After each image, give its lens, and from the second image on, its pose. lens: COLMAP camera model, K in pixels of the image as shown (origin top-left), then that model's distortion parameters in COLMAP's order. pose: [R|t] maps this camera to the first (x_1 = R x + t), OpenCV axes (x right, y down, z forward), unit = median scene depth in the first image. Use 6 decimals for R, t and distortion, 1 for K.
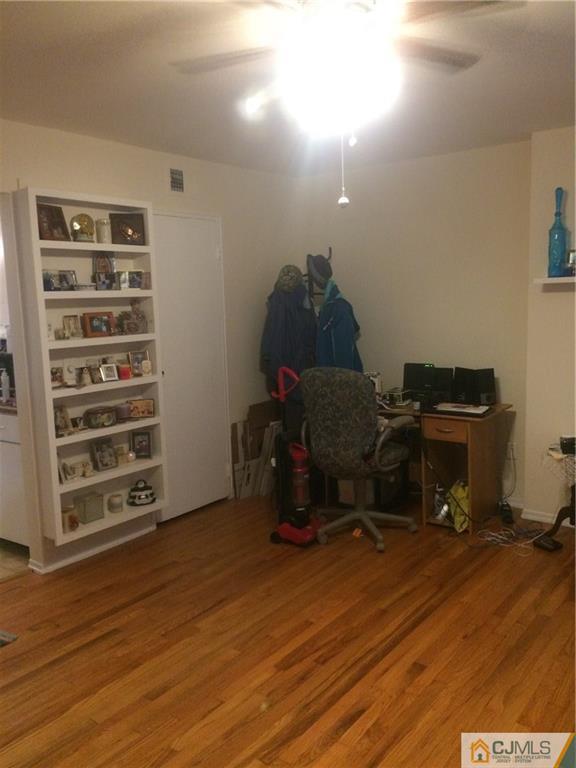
lens RADIAL K [[649.6, 0, 283.8], [0, 649.6, 383.9], [0, 0, 1]] dist [0.079252, -0.086662]
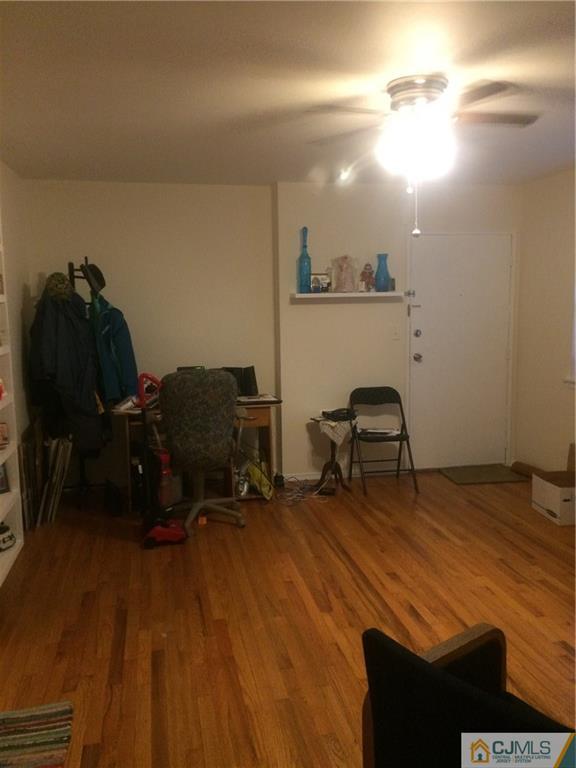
lens RADIAL K [[649.6, 0, 283.8], [0, 649.6, 383.9], [0, 0, 1]] dist [0.079252, -0.086662]
pose [[0.667846, -0.079692, 0.740021, -0.779926], [0.101052, 0.994754, 0.015929, -0.005900], [-0.737408, 0.064142, 0.672395, 0.195509]]
